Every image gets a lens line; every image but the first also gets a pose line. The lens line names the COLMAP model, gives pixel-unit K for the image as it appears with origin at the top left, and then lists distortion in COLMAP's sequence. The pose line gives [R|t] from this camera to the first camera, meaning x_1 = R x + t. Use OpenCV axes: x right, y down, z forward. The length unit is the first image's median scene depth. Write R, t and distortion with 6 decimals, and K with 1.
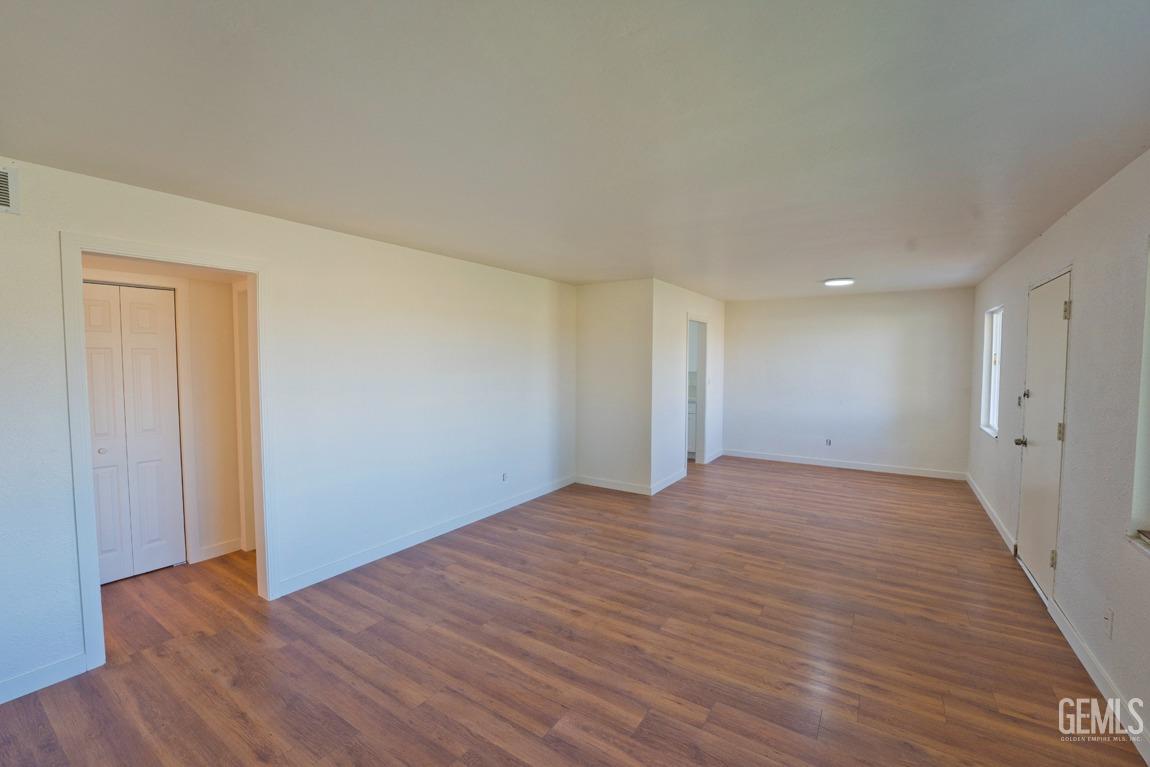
lens RADIAL K [[468.9, 0, 576.8], [0, 468.9, 383.3], [0, 0, 1]] dist [-0.022452, 0.000378]
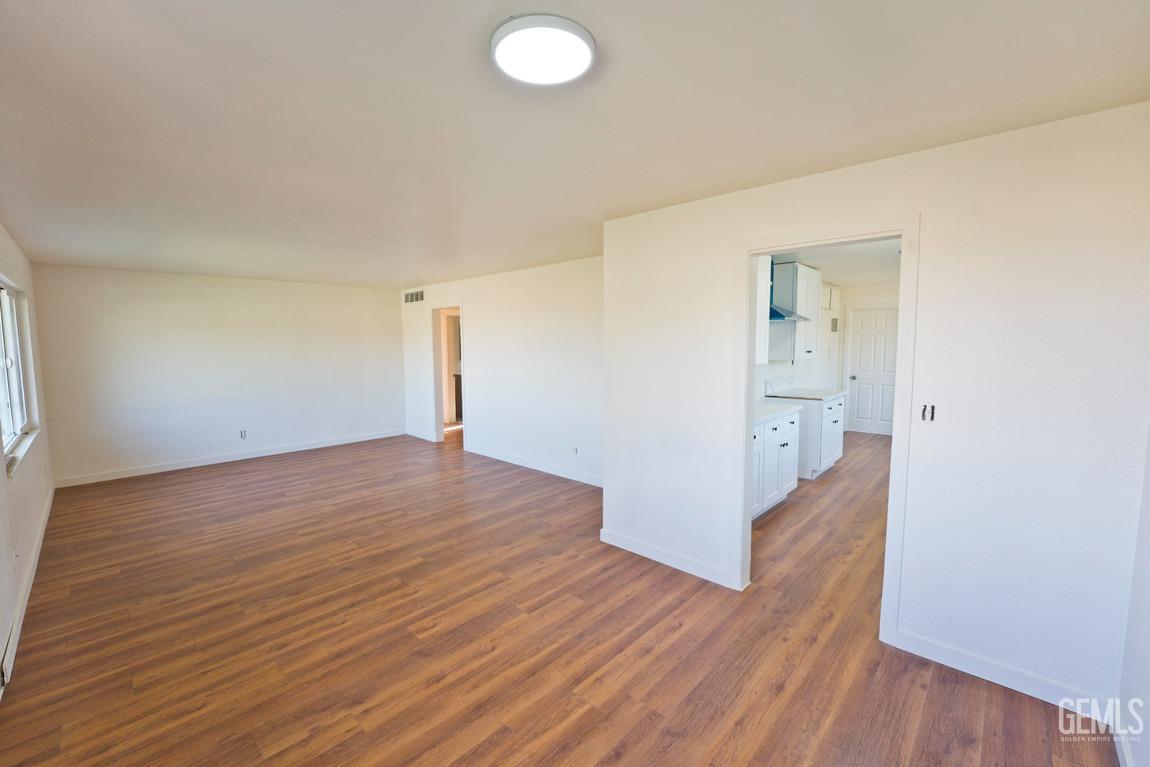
lens RADIAL K [[468.9, 0, 578.6], [0, 468.9, 381.9], [0, 0, 1]] dist [-0.022452, 0.000378]
pose [[-0.163115, 0.085329, -0.982910, 1.411736], [-0.045656, 0.994533, 0.093914, -0.100315], [0.985550, 0.060194, -0.158328, 1.810875]]
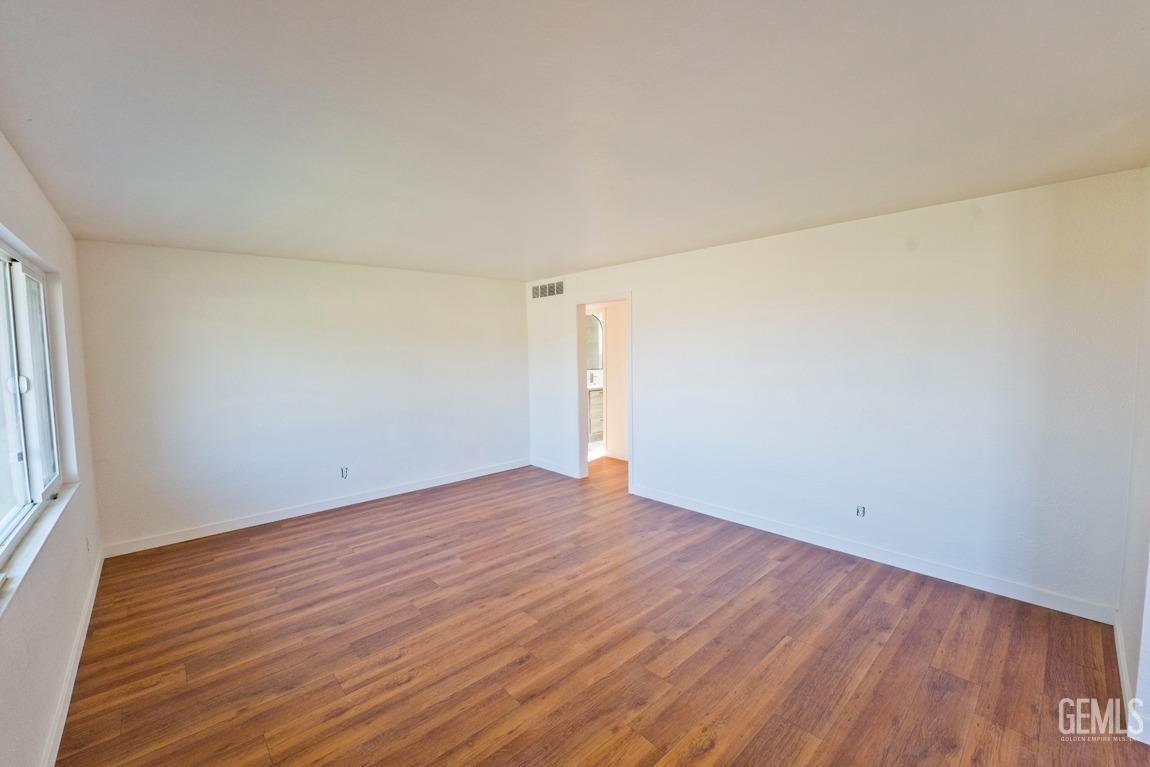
lens RADIAL K [[468.9, 0, 577.9], [0, 468.9, 379.2], [0, 0, 1]] dist [-0.022452, 0.000378]
pose [[-0.234414, 0.065110, -0.969954, 0.957784], [-0.033687, 0.996611, 0.075041, -0.060265], [0.971553, 0.050266, -0.231426, 1.136399]]
